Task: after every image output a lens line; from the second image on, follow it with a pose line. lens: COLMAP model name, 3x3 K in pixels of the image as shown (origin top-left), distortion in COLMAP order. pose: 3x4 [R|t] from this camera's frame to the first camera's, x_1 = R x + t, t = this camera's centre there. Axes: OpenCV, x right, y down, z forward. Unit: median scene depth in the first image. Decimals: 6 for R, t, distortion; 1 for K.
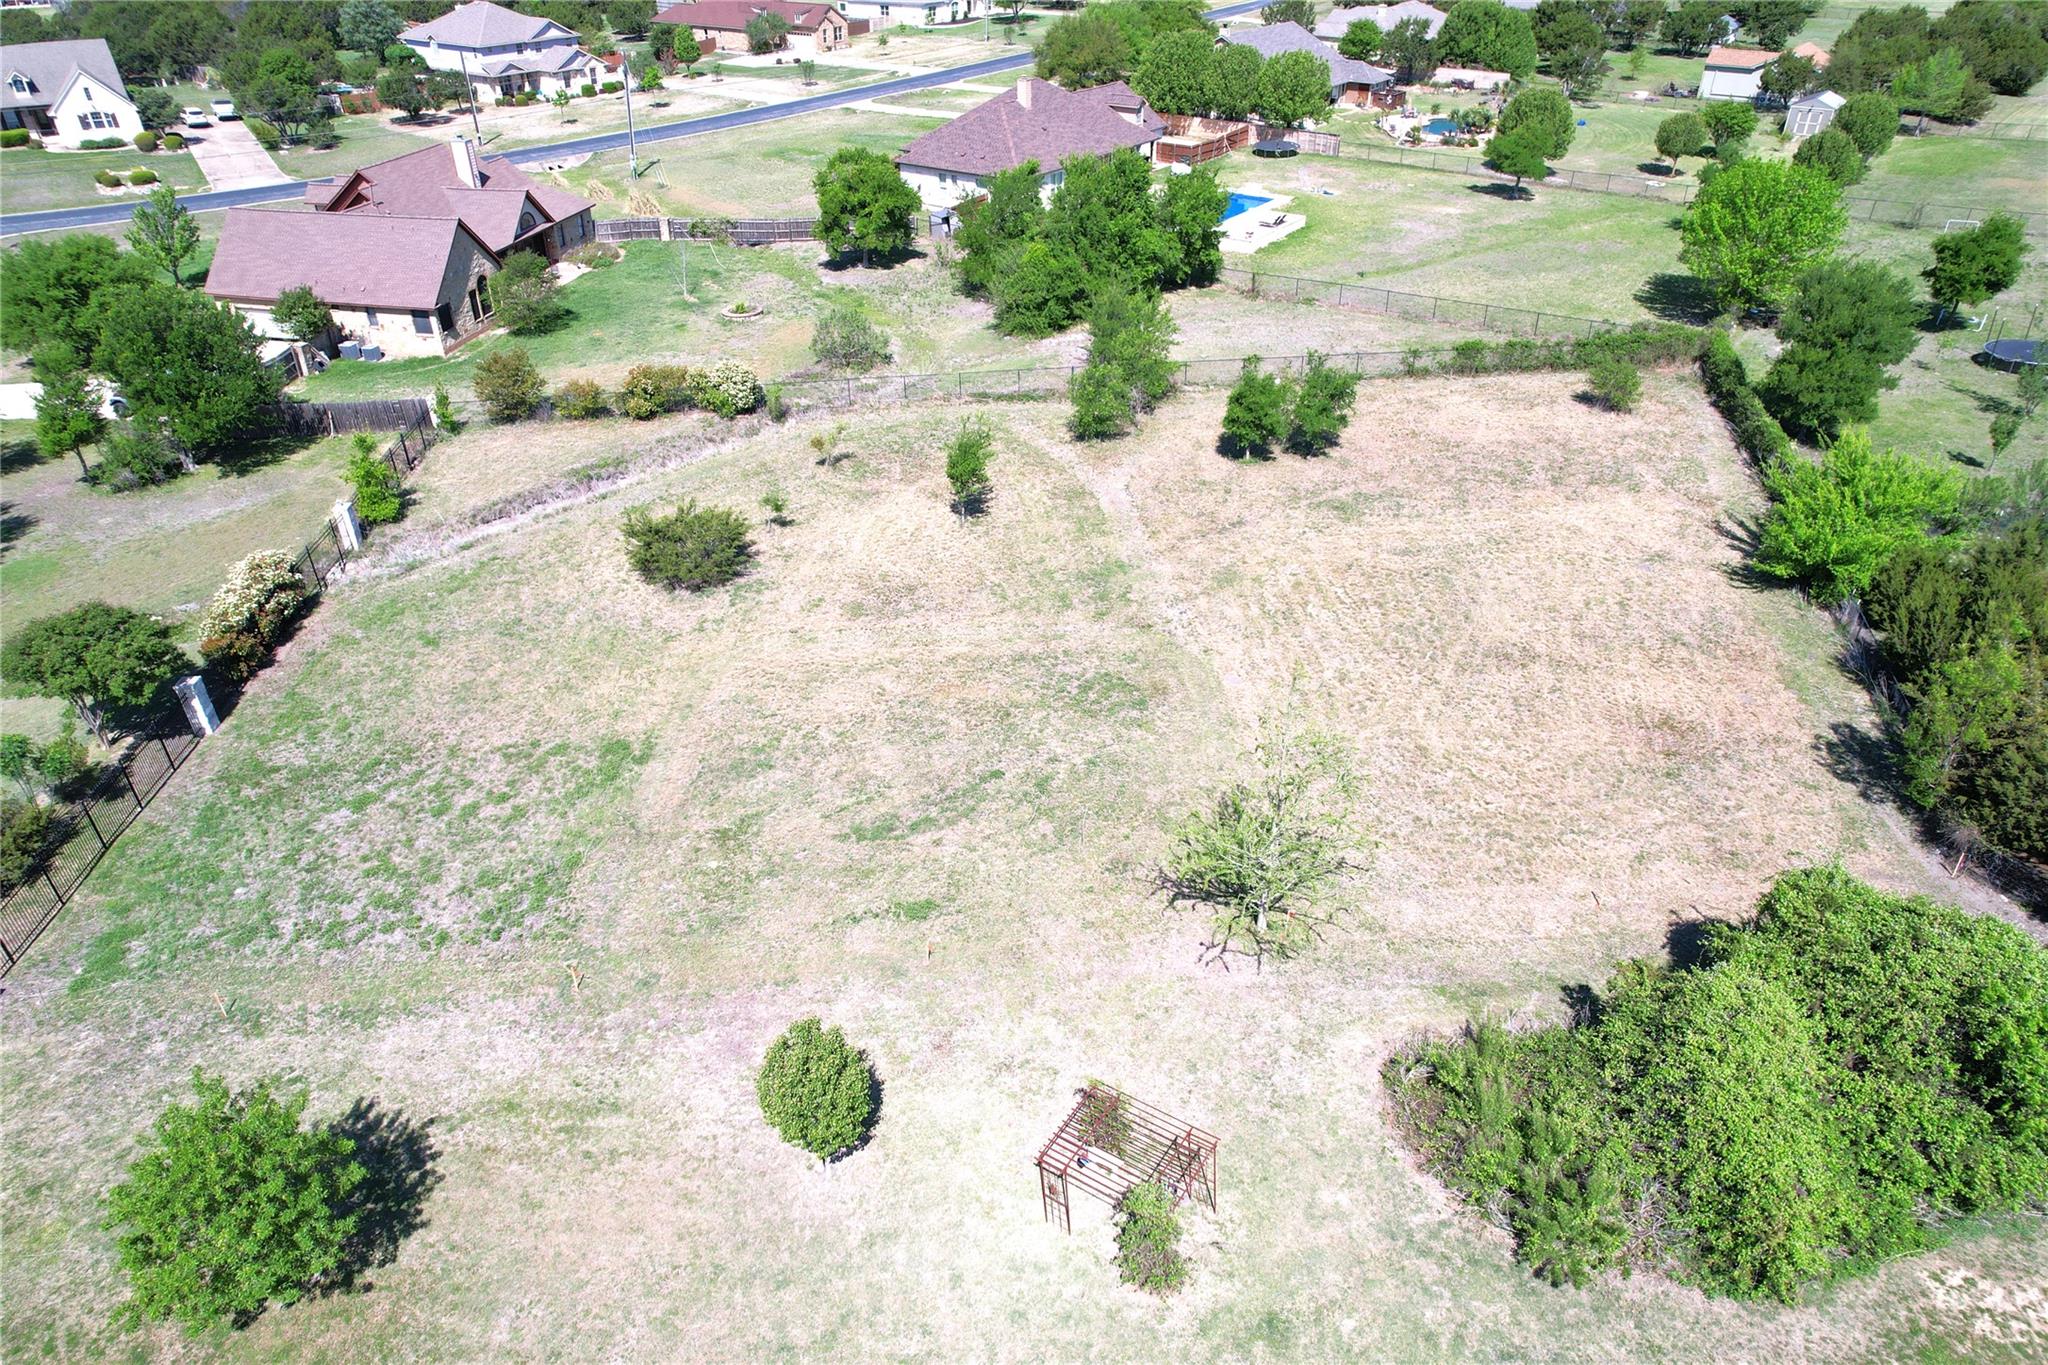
lens RADIAL K [[1310.8, 0, 1027.0], [0, 1310.8, 693.5], [0, 0, 1]] dist [-0.065710, 0.053968]
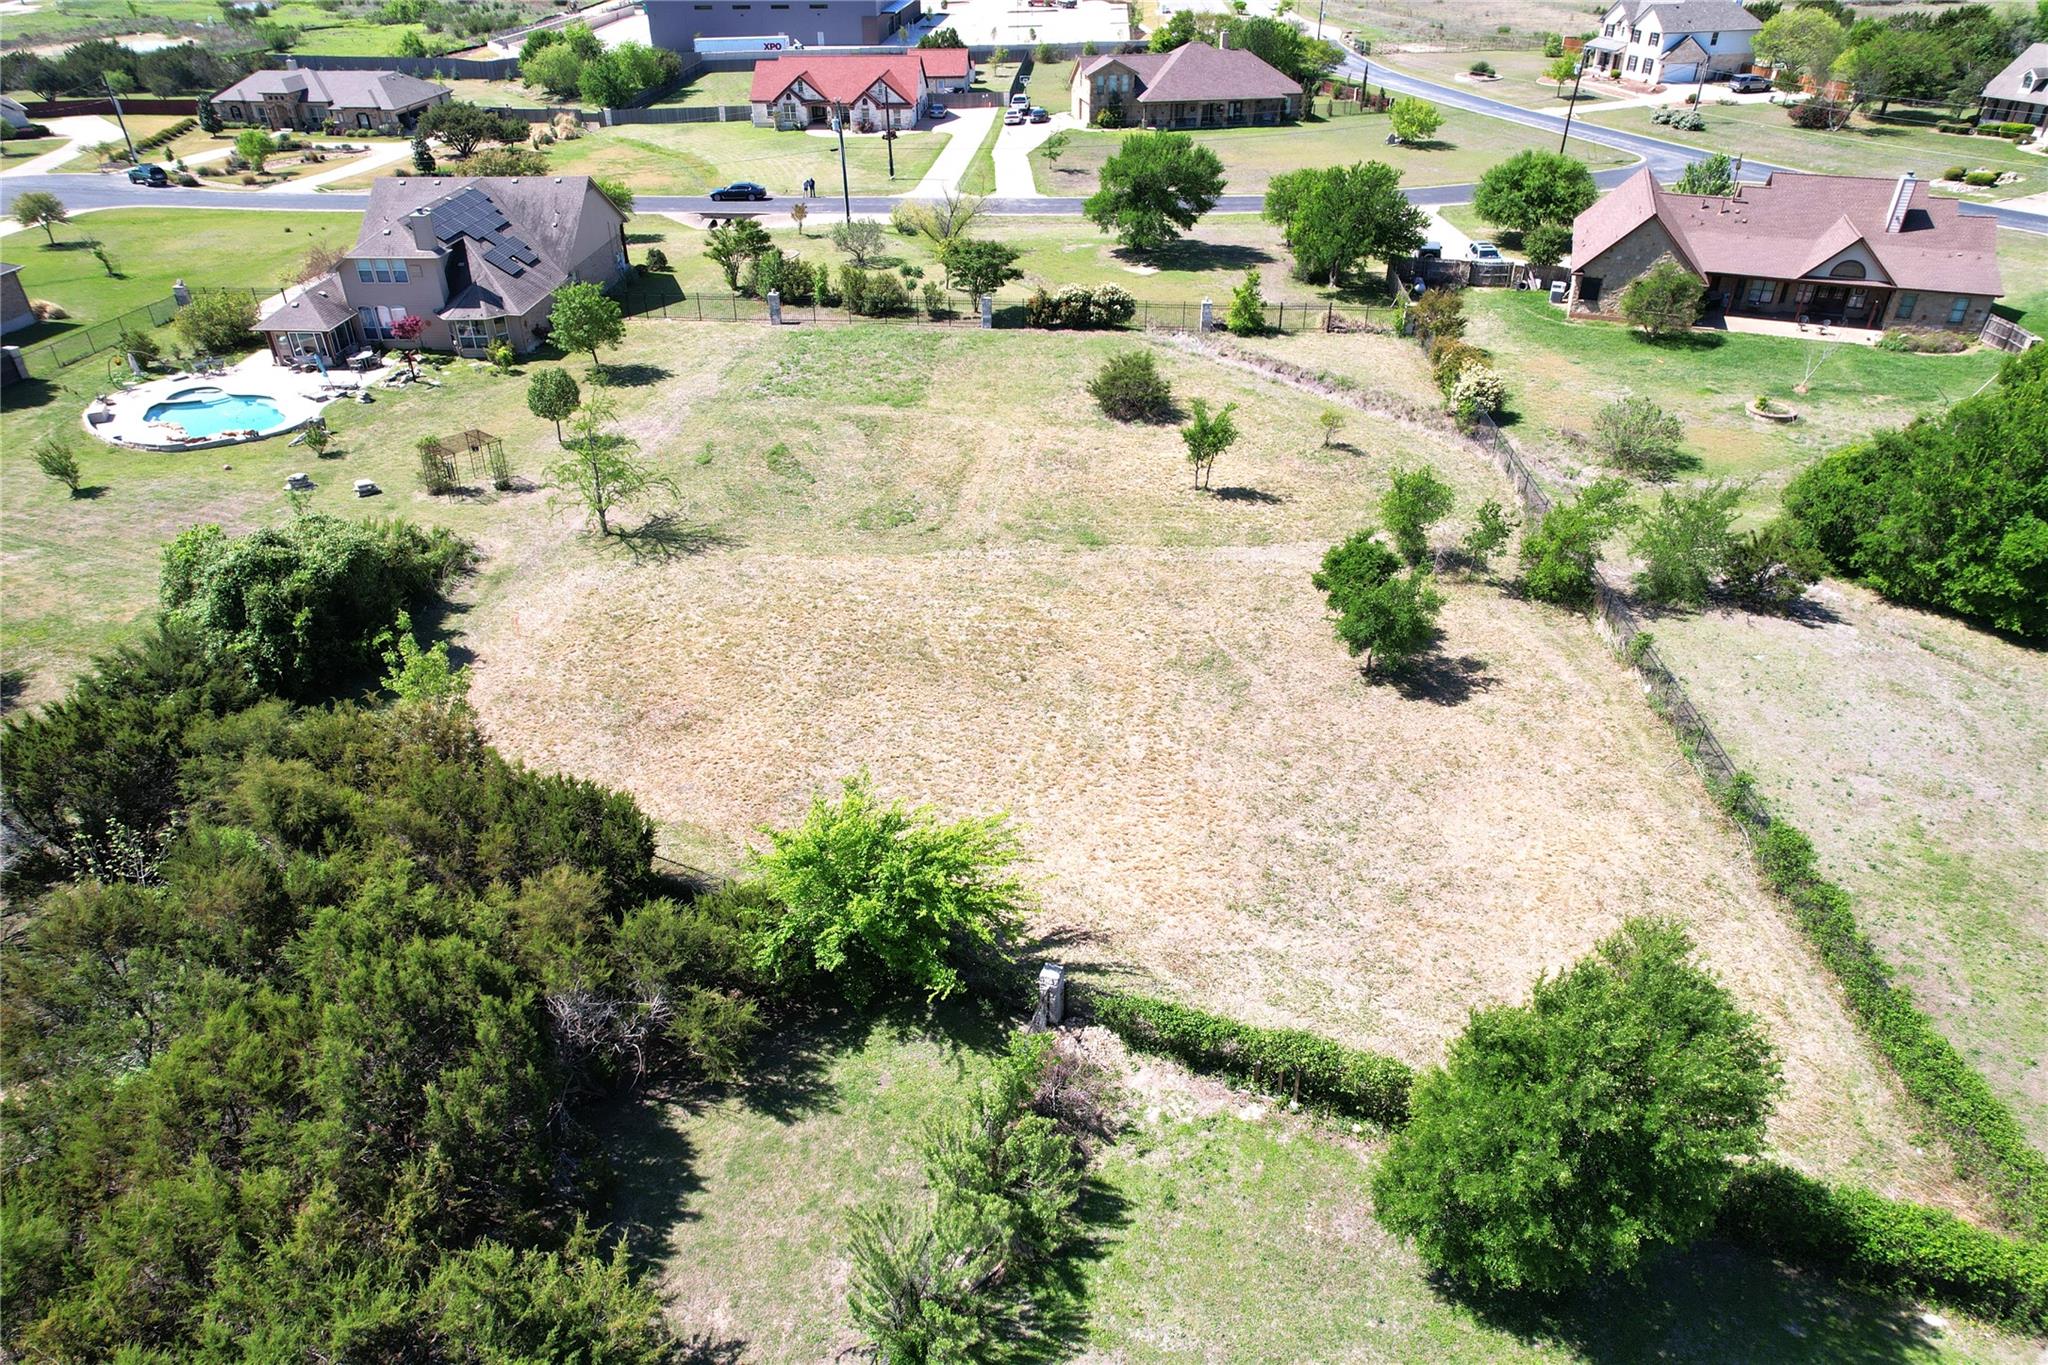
lens RADIAL K [[1310.8, 0, 1013.9], [0, 1310.8, 695.3], [0, 0, 1]] dist [-0.065710, 0.053968]
pose [[-0.146395, 0.540300, -0.828640, 1.299758], [-0.536786, 0.660226, 0.525322, -0.678606], [0.830921, 0.521706, 0.193372, 1.006298]]
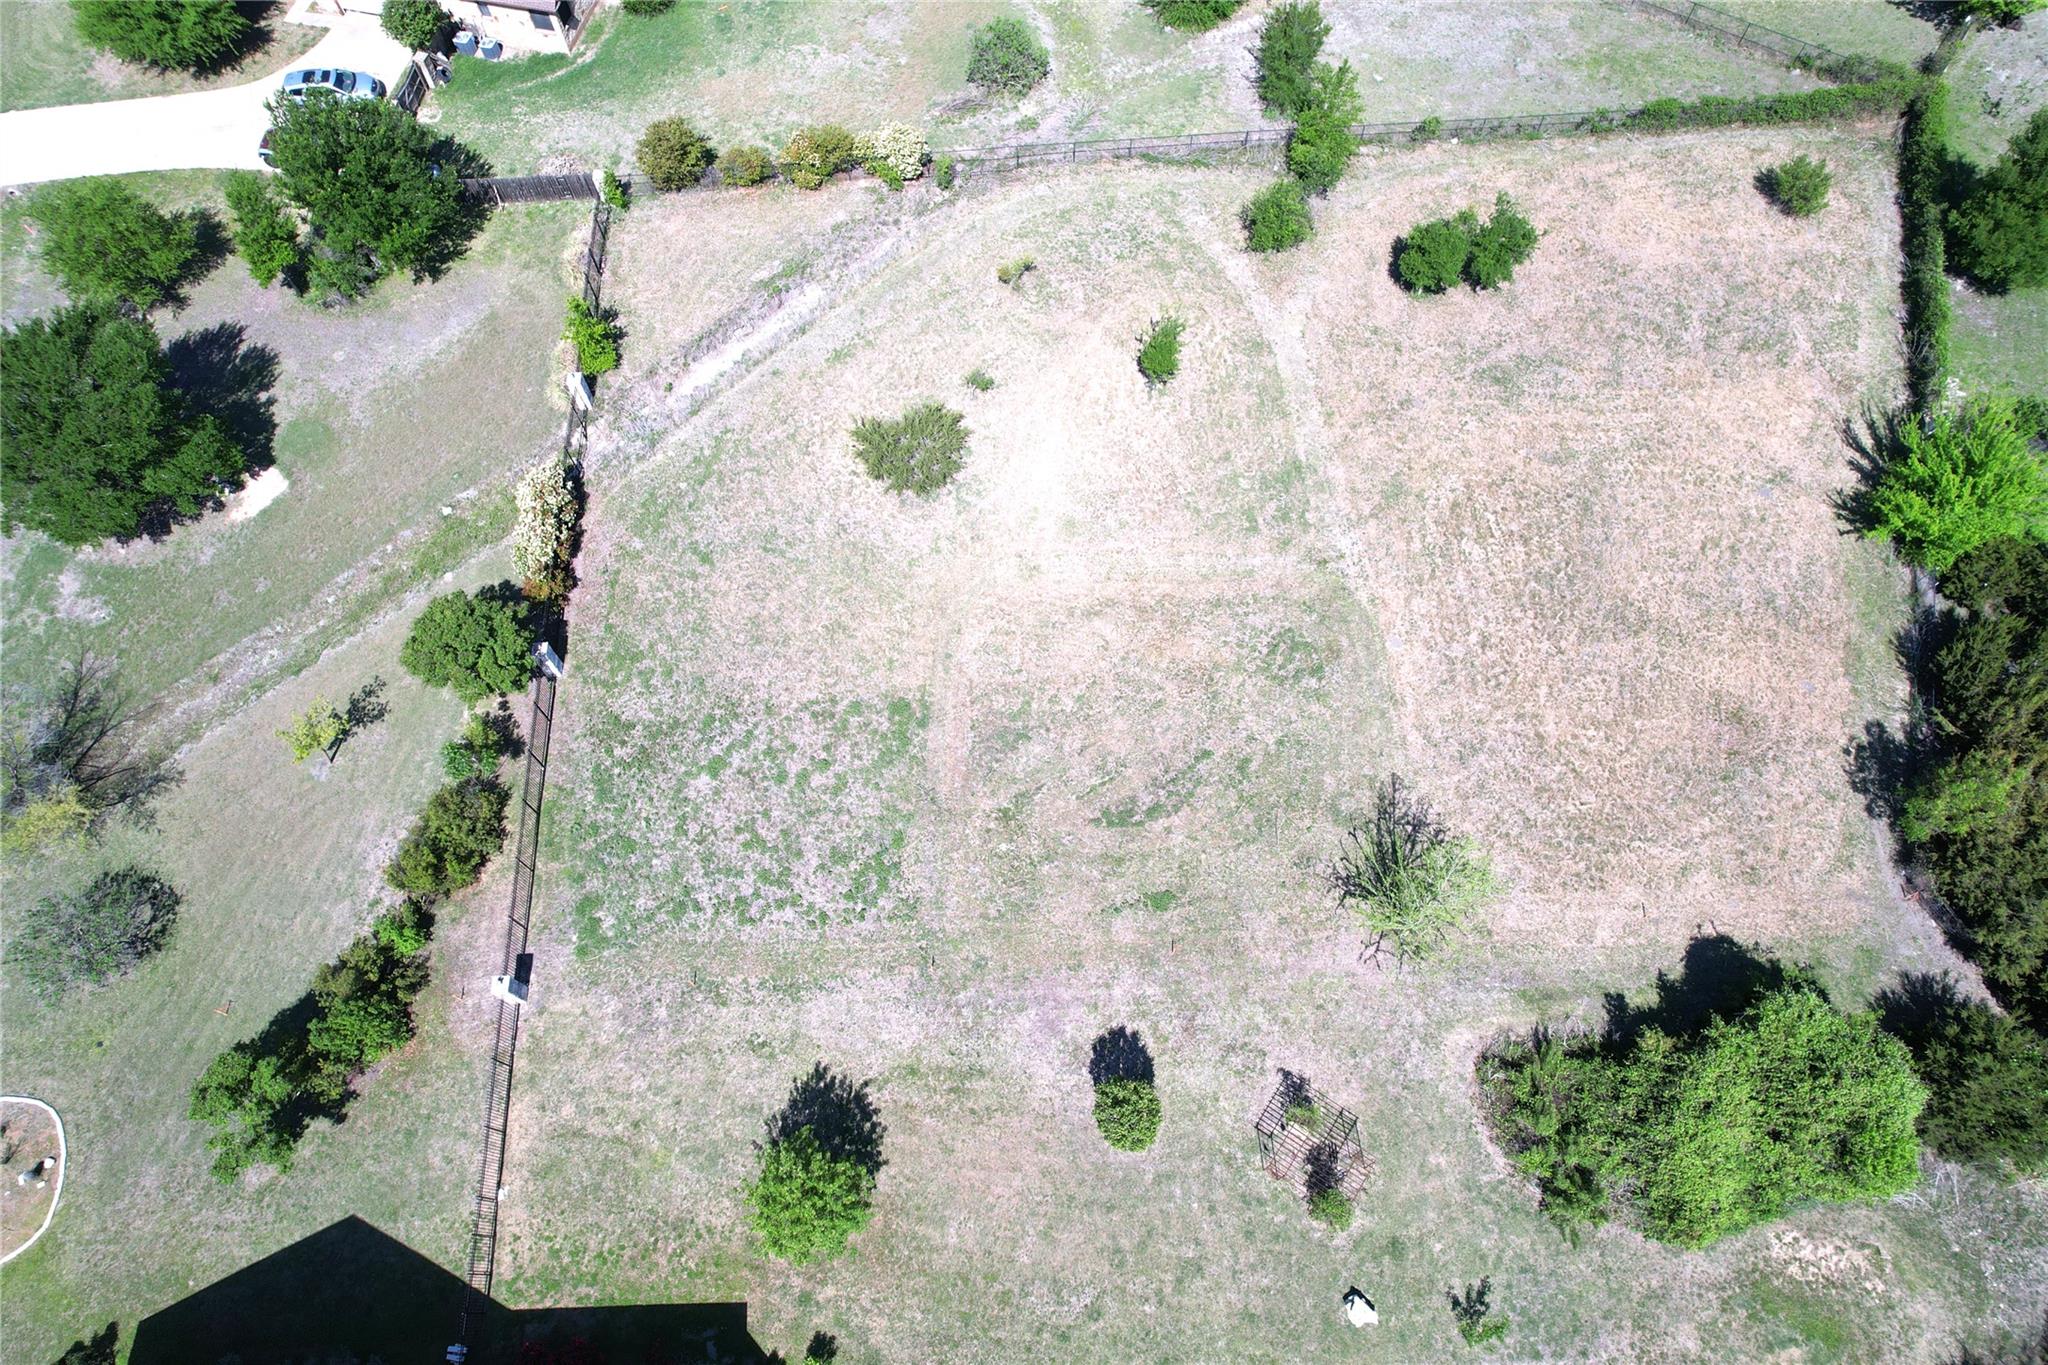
lens RADIAL K [[1310.8, 0, 1028.2], [0, 1310.8, 696.0], [0, 0, 1]] dist [-0.065710, 0.053968]
pose [[0.999868, 0.014260, -0.007805, -0.186381], [-0.007977, 0.848741, 0.528749, -0.652982], [0.014164, -0.528617, 0.848743, -0.066062]]
